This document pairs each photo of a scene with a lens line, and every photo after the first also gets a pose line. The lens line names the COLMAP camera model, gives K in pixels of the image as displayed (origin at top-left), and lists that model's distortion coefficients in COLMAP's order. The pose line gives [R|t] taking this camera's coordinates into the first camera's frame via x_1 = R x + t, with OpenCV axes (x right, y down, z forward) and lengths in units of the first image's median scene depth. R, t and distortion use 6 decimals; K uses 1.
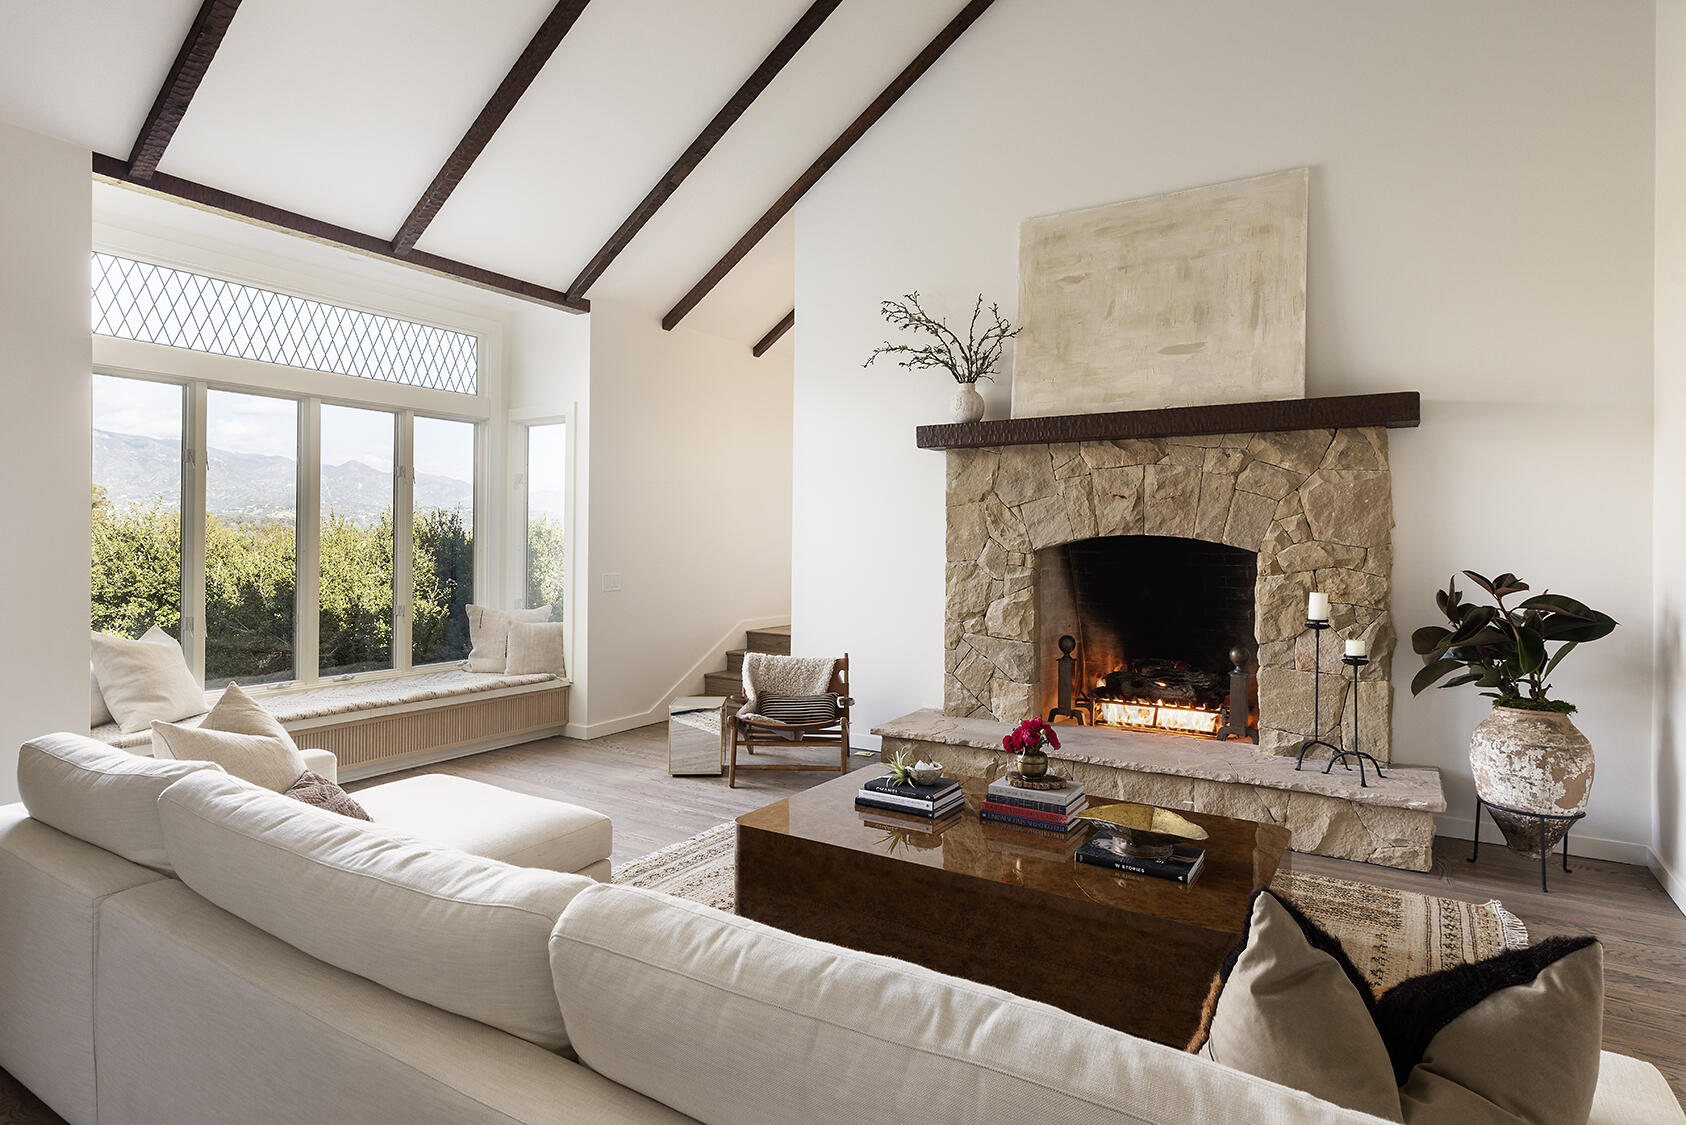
lens RADIAL K [[932.1, 0, 842.6], [0, 932.1, 555.7], [0, 0, 1]] dist [-0.001472, 0.000813]
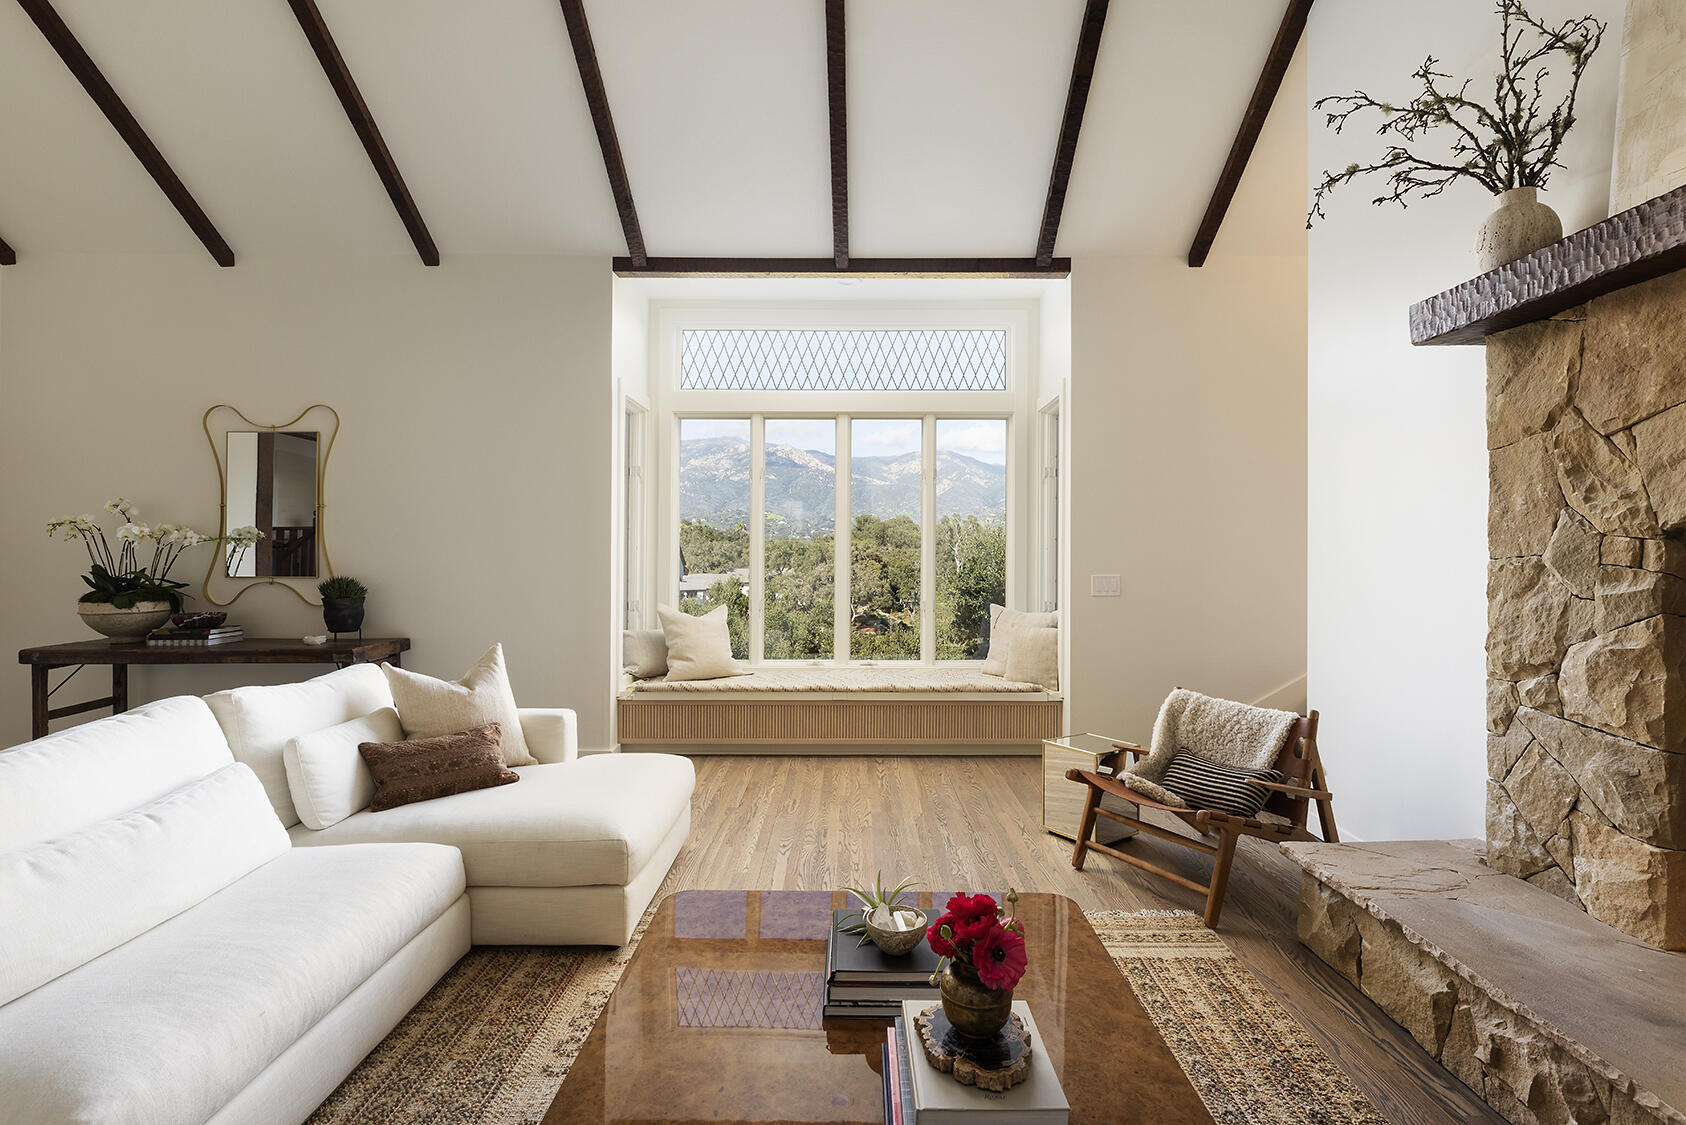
lens RADIAL K [[847.0, 0, 843.0], [0, 847.0, 554.9], [0, 0, 1]] dist [-0.000092, 0.001181]
pose [[0.519872, -0.002150, -0.854241, 0.328875], [-0.010458, 0.999906, -0.008881, 0.012264], [0.854180, 0.013551, 0.519801, 0.472981]]
